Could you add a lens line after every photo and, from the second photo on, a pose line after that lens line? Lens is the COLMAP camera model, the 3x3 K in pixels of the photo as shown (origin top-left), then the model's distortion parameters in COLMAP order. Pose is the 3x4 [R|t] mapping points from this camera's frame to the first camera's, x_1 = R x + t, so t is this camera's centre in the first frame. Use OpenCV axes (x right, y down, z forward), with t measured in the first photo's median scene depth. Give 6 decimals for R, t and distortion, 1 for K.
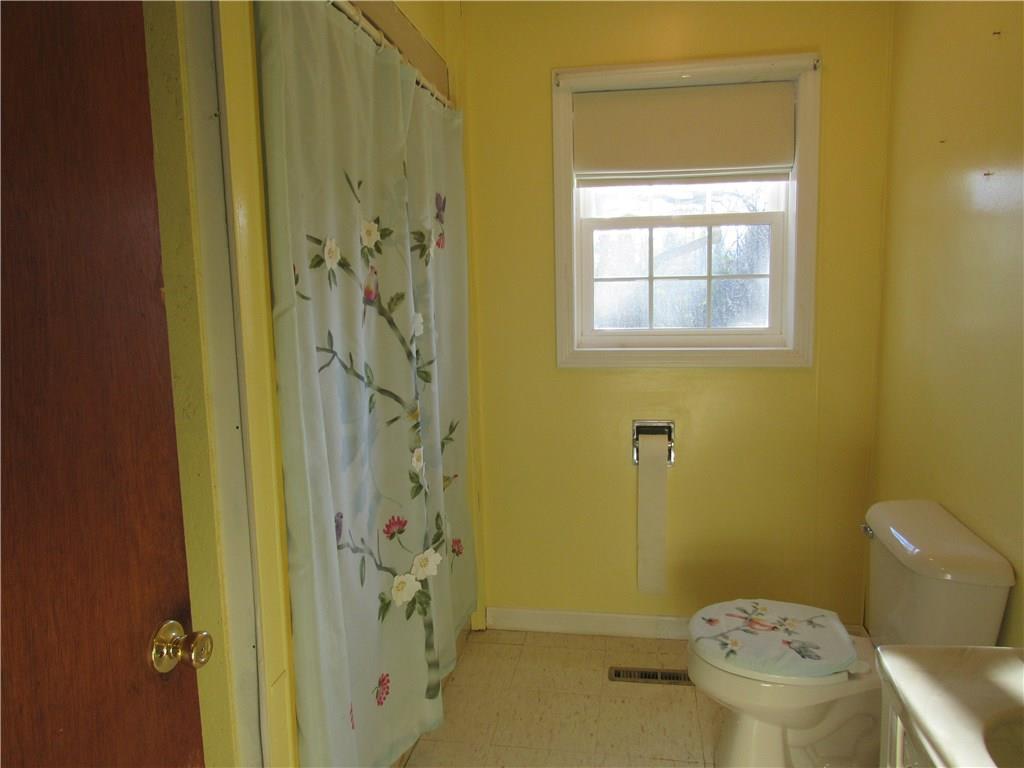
lens RADIAL K [[740.8, 0, 512.0], [0, 740.8, 384.0], [0, 0, 1]] dist [-0.011442, -0.006926]
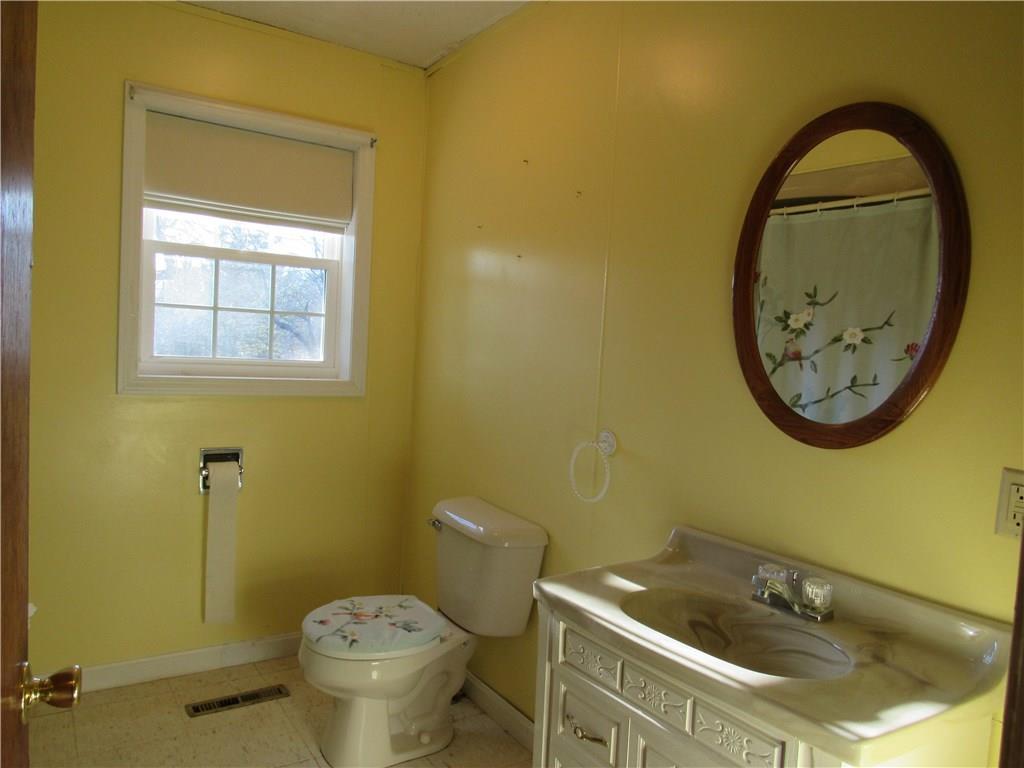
lens RADIAL K [[740.8, 0, 512.0], [0, 740.8, 384.0], [0, 0, 1]] dist [-0.011442, -0.006926]
pose [[0.730375, 0.021344, 0.682713, -0.223390], [0.017910, 0.998570, -0.050379, 0.021020], [-0.682812, 0.049023, 0.728948, -0.010620]]
